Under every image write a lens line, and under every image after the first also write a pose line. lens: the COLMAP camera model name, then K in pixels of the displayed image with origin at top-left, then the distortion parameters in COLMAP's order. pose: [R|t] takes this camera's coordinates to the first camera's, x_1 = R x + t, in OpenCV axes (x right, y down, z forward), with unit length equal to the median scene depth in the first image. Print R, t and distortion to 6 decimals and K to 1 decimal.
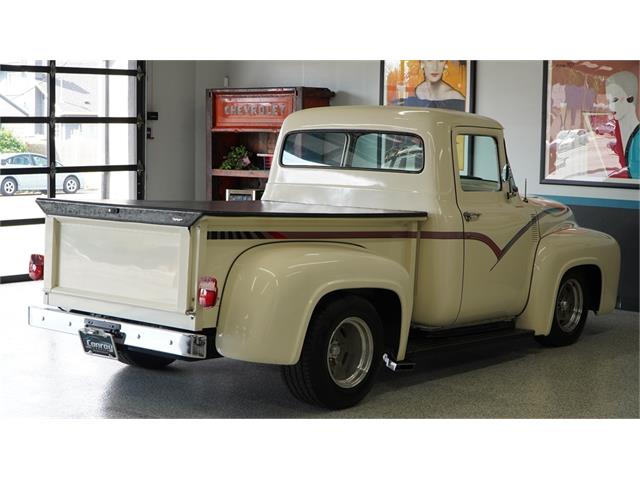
lens RADIAL K [[1202.2, 0, 291.1], [0, 1202.2, 253.5], [0, 0, 1]] dist [-0.193169, -0.201344]
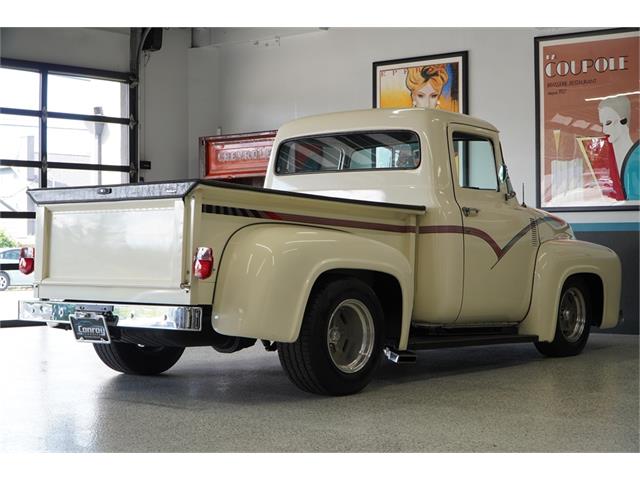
lens RADIAL K [[1200.7, 0, 320.7], [0, 1200.7, 221.2], [0, 0, 1]] dist [-0.188460, -0.203280]
pose [[0.999360, -0.017297, 0.031321, -0.003234], [0.020991, 0.992337, -0.121765, 0.091108], [-0.028975, 0.122345, 0.992065, 0.024921]]
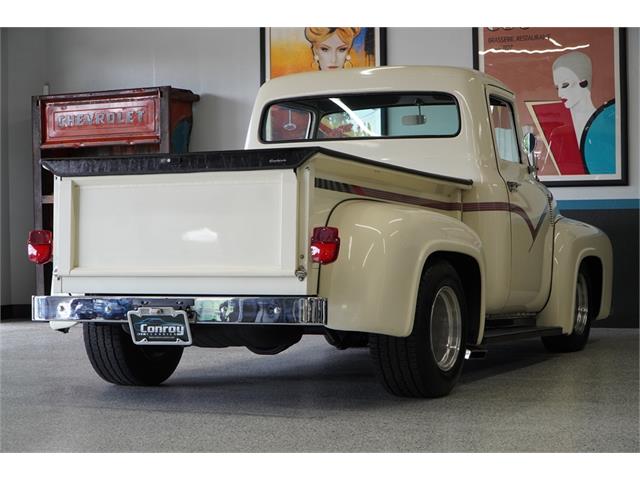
lens RADIAL K [[1520.3, 0, 320.0], [0, 1520.3, 240.0], [0, 0, 1]] dist [-0.252008, -0.351705]
pose [[0.958476, -0.028050, 0.283791, -0.284077], [0.055095, 0.994616, -0.087767, 0.092555], [-0.279801, 0.099758, 0.954861, -0.000971]]
